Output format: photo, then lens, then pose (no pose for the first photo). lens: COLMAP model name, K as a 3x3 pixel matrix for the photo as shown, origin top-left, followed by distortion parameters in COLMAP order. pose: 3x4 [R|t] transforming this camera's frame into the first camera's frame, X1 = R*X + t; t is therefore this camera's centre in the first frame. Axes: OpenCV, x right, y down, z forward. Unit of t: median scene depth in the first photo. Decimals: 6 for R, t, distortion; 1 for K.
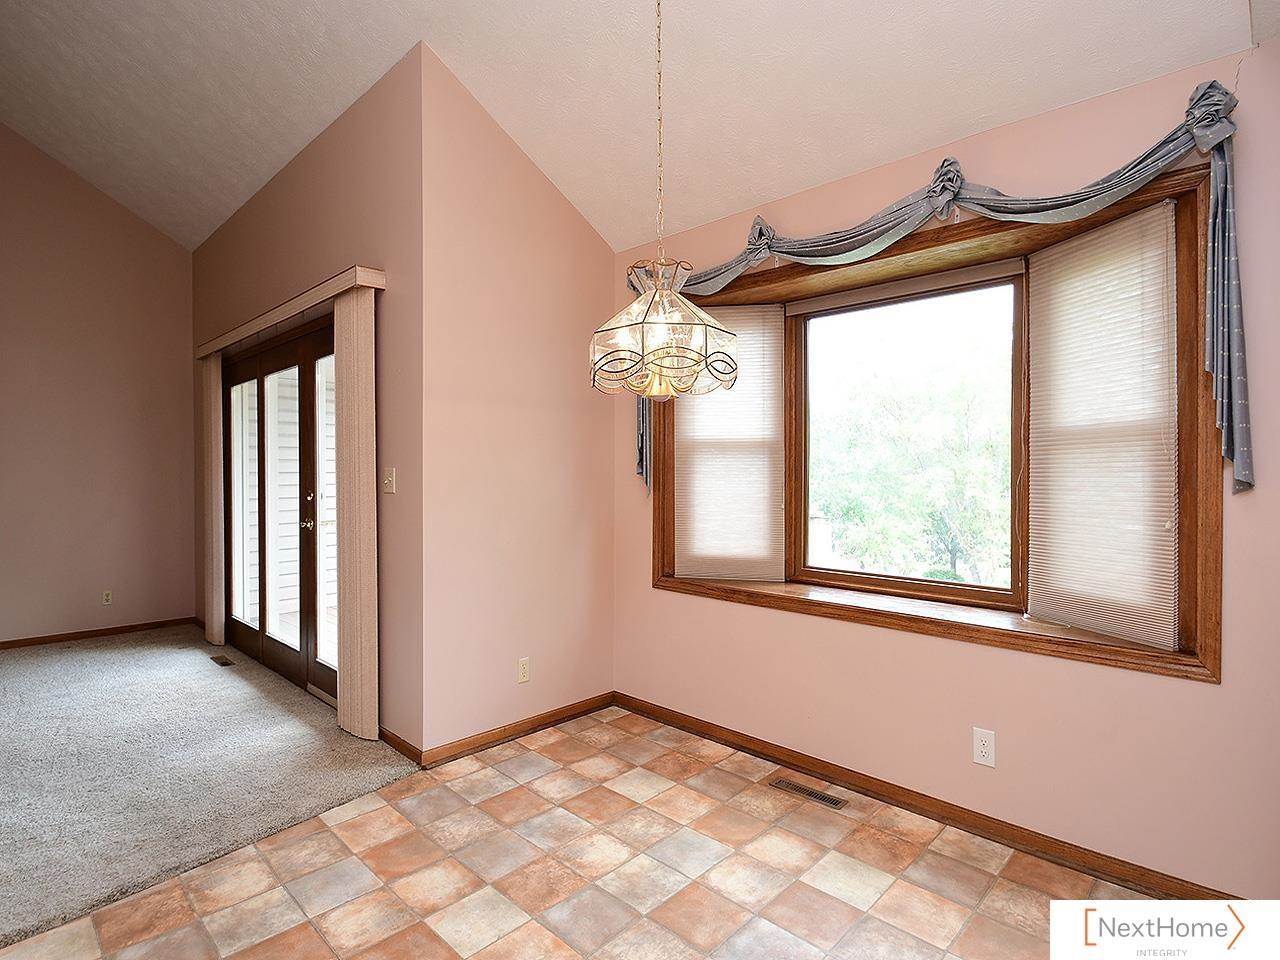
lens RADIAL K [[682.0, 0, 640.0], [0, 682.0, 480.0], [0, 0, 1]] dist [-0.131488, 0.045813]
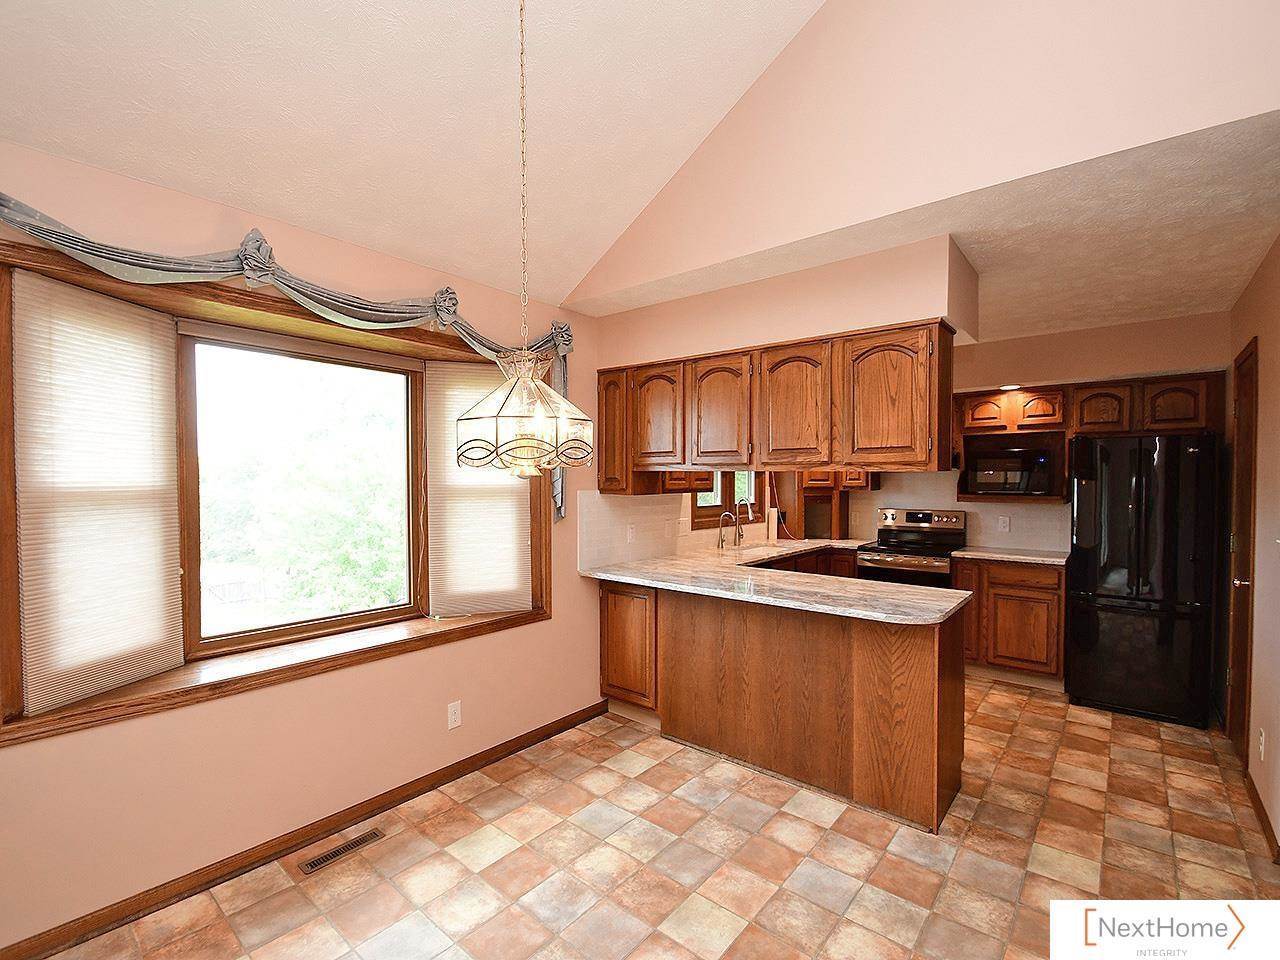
lens RADIAL K [[598.7, 0, 640.0], [0, 598.7, 480.0], [0, 0, 1]] dist [0.061948, -0.000061]
pose [[-0.089077, 0.010646, 0.995968, -0.703585], [0.012354, 0.999878, -0.009583, -0.067710], [-0.995948, 0.011451, -0.089198, 0.612778]]
